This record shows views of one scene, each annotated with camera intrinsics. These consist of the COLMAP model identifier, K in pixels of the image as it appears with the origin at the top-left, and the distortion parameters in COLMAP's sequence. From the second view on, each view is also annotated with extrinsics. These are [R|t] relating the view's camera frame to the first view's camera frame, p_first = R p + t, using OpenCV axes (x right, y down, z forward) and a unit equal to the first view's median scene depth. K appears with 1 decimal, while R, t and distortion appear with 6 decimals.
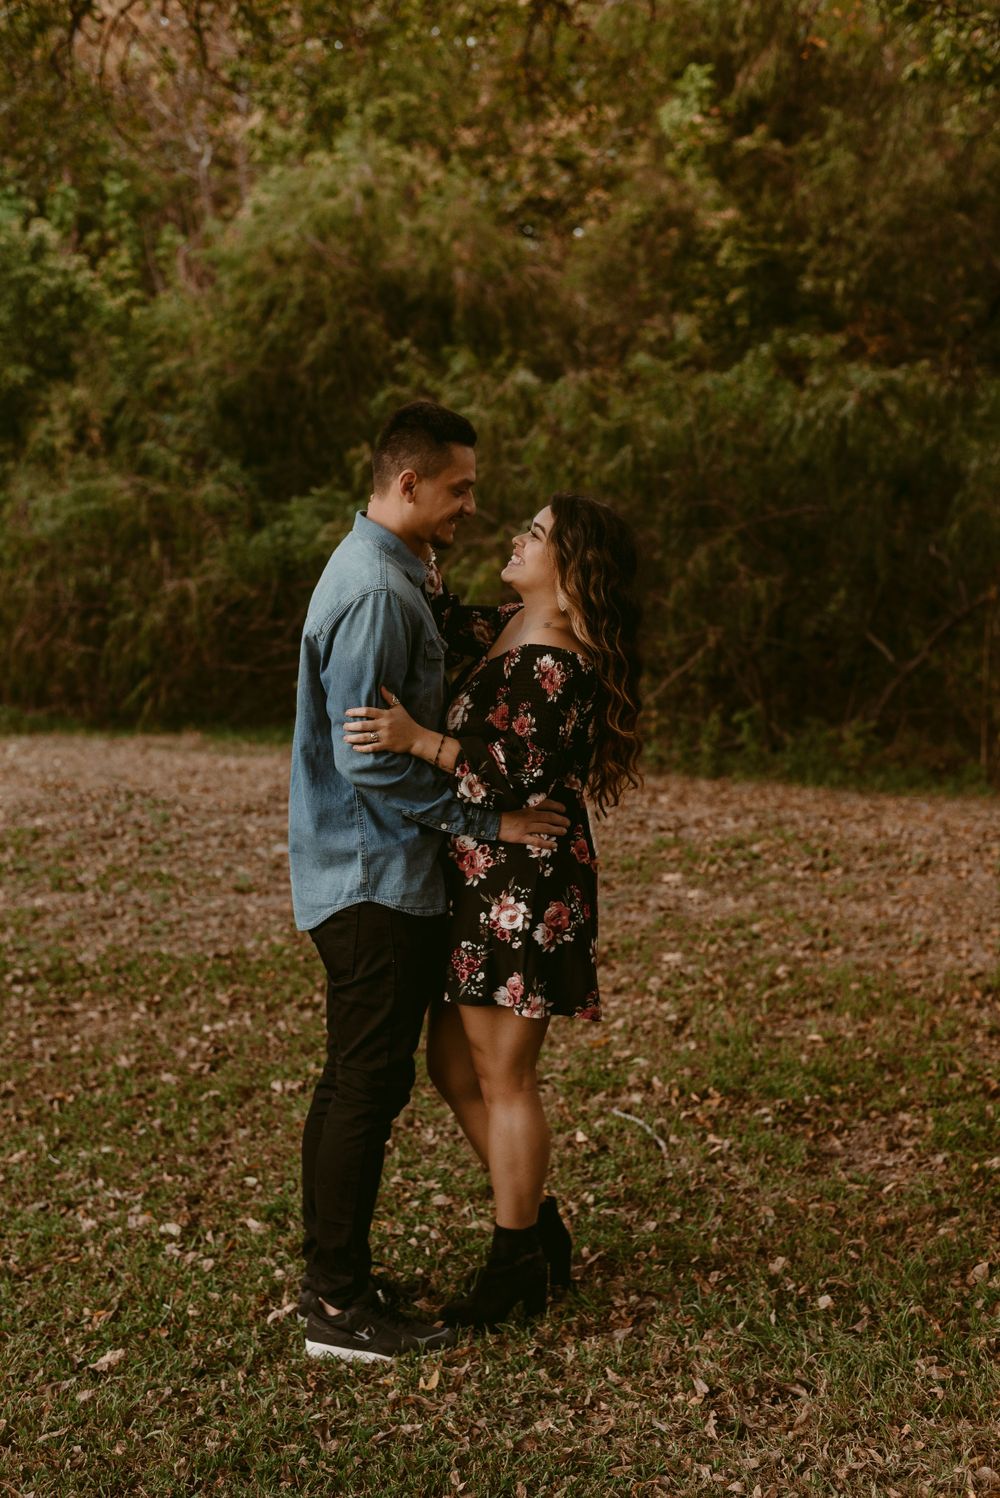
lens RADIAL K [[2281.7, 0, 565.6], [0, 2281.7, 755.1], [0, 0, 1]] dist [0.087138, 0.002633]
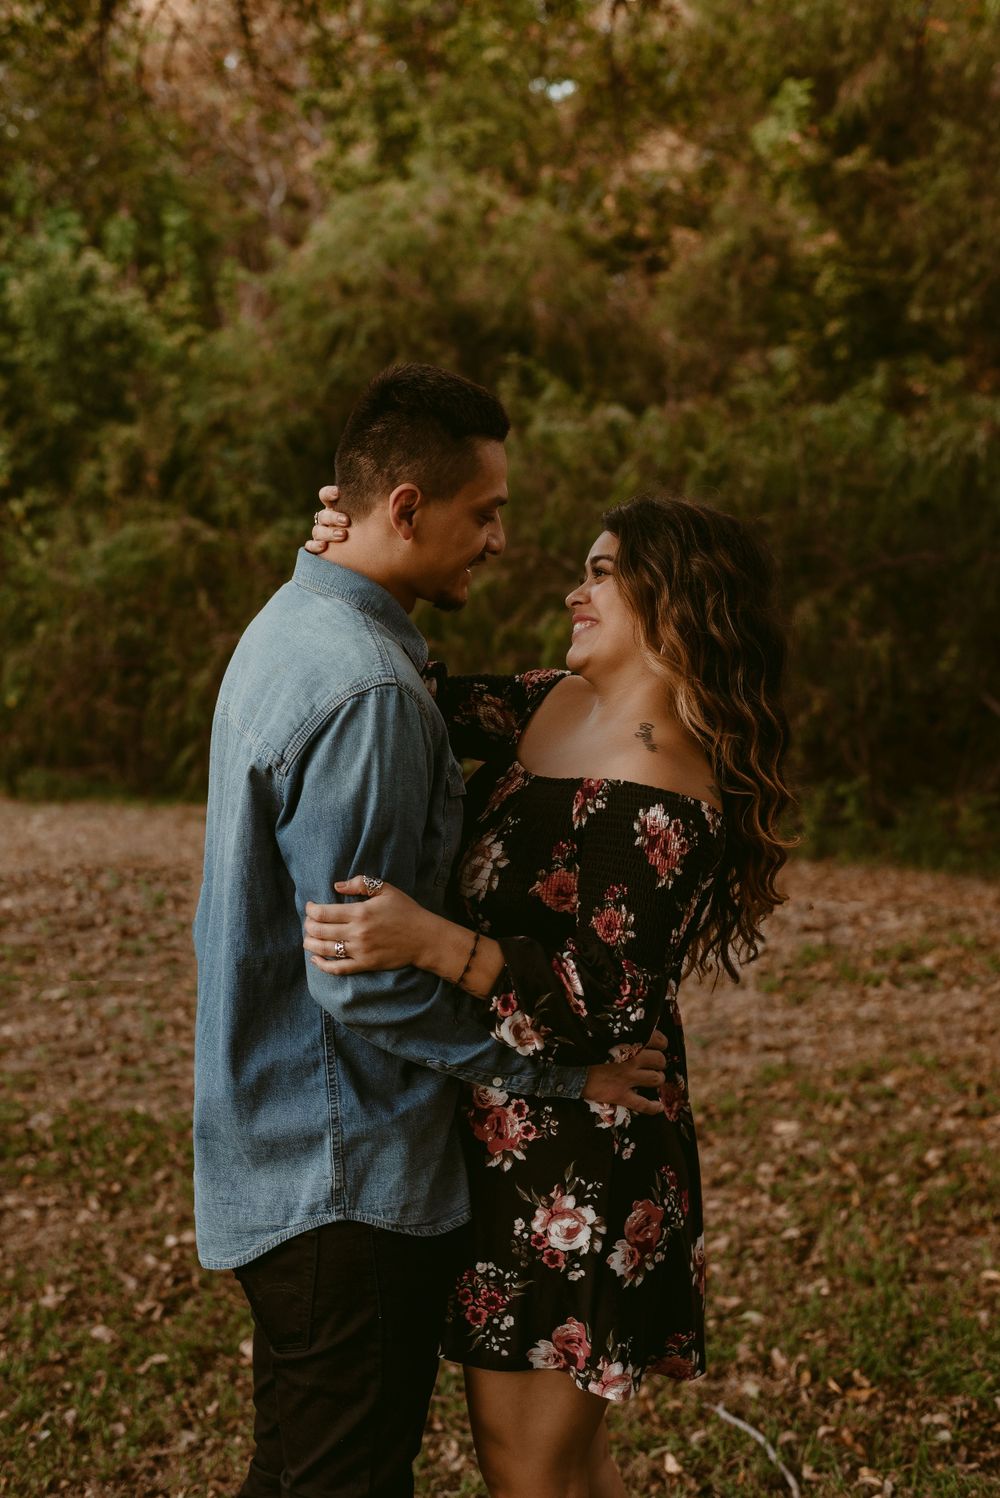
lens RADIAL K [[2183.5, 0, 500.0], [0, 2183.5, 749.0], [0, 0, 1]] dist [0.008866, 0.188531]
pose [[0.997747, 0.006687, -0.066762, -0.001750], [-0.008089, 0.999752, -0.020754, -0.025057], [0.066606, 0.021247, 0.997553, 0.256306]]
